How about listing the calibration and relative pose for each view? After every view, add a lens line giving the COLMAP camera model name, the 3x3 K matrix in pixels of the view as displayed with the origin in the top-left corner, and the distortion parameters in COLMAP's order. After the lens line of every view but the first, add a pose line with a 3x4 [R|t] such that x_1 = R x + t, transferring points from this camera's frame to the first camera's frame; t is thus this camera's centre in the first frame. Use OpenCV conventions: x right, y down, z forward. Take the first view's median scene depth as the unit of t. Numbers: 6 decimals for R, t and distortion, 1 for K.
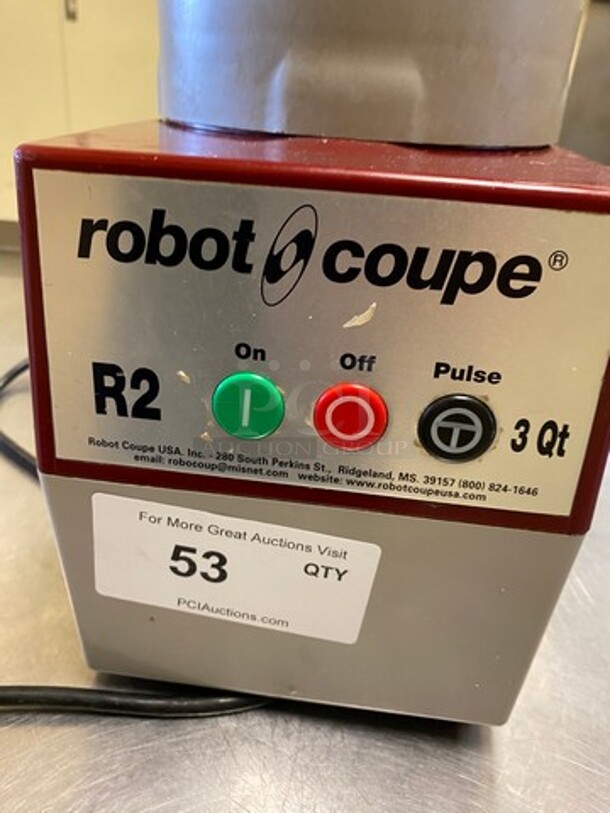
lens RADIAL K [[602.3, 0, 305.0], [0, 602.3, 406.5], [0, 0, 1]] dist [0.001503, -0.008713]
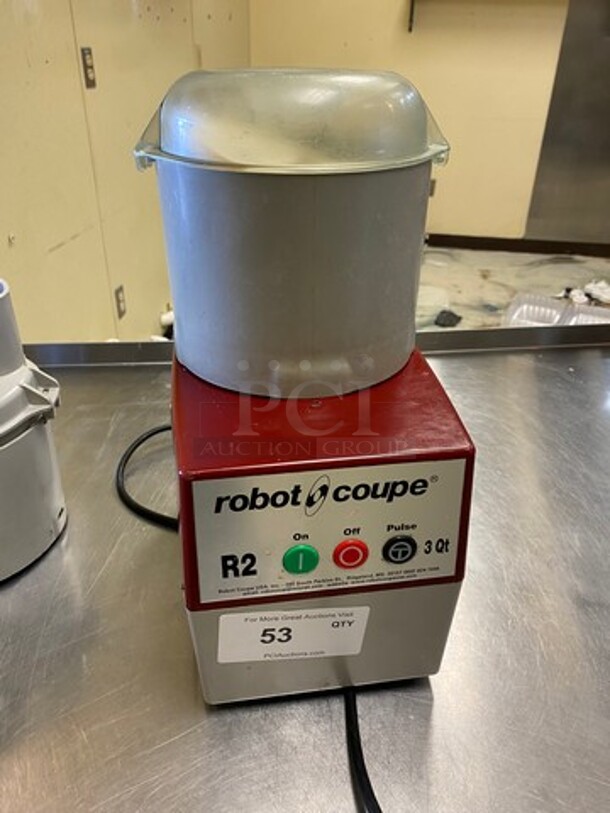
lens RADIAL K [[602.3, 0, 305.0], [0, 602.3, 406.5], [0, 0, 1]] dist [0.001503, -0.008713]
pose [[0.964450, -0.173516, 0.199318, -0.405718], [0.164358, 0.984467, 0.061737, -0.645687], [-0.206934, -0.026783, 0.977988, -0.994599]]
